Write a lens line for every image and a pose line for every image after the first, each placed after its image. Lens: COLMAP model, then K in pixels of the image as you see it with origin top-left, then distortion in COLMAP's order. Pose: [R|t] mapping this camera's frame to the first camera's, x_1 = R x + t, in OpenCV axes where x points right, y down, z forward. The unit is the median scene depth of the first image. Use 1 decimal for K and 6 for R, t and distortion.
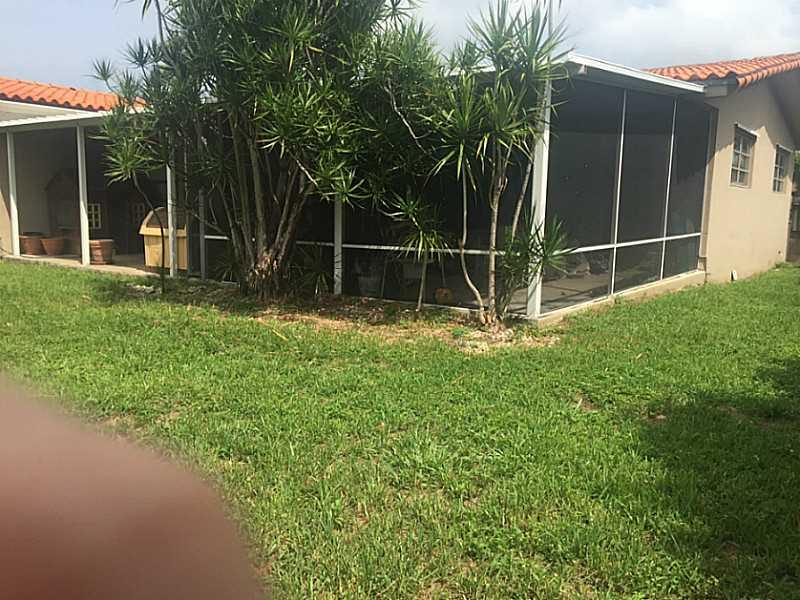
lens RADIAL K [[680.7, 0, 402.2], [0, 680.7, 301.3], [0, 0, 1]] dist [0.064034, -0.089027]
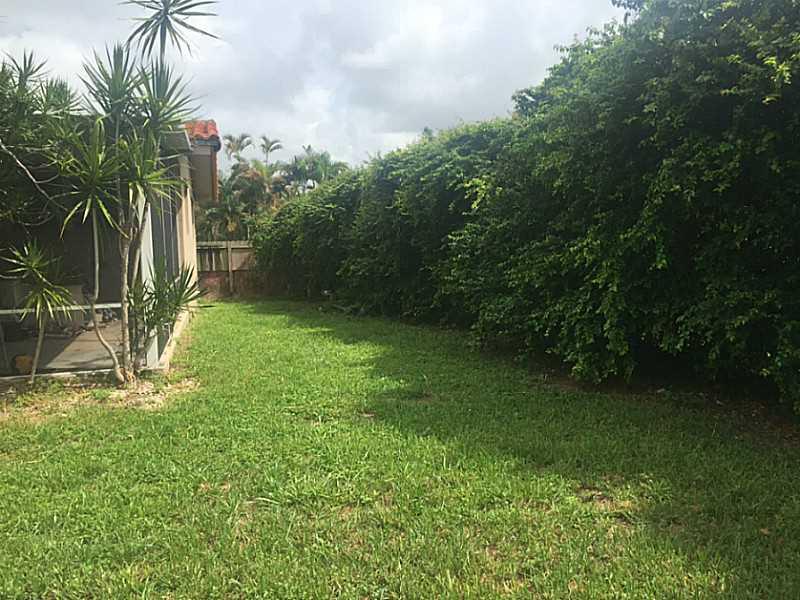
lens RADIAL K [[680.7, 0, 404.3], [0, 680.7, 295.1], [0, 0, 1]] dist [0.064034, -0.089027]
pose [[0.605582, -0.089461, 0.790738, -0.324739], [0.147609, 0.989045, -0.001149, -0.022252], [-0.781973, 0.117416, 0.612153, 0.092210]]
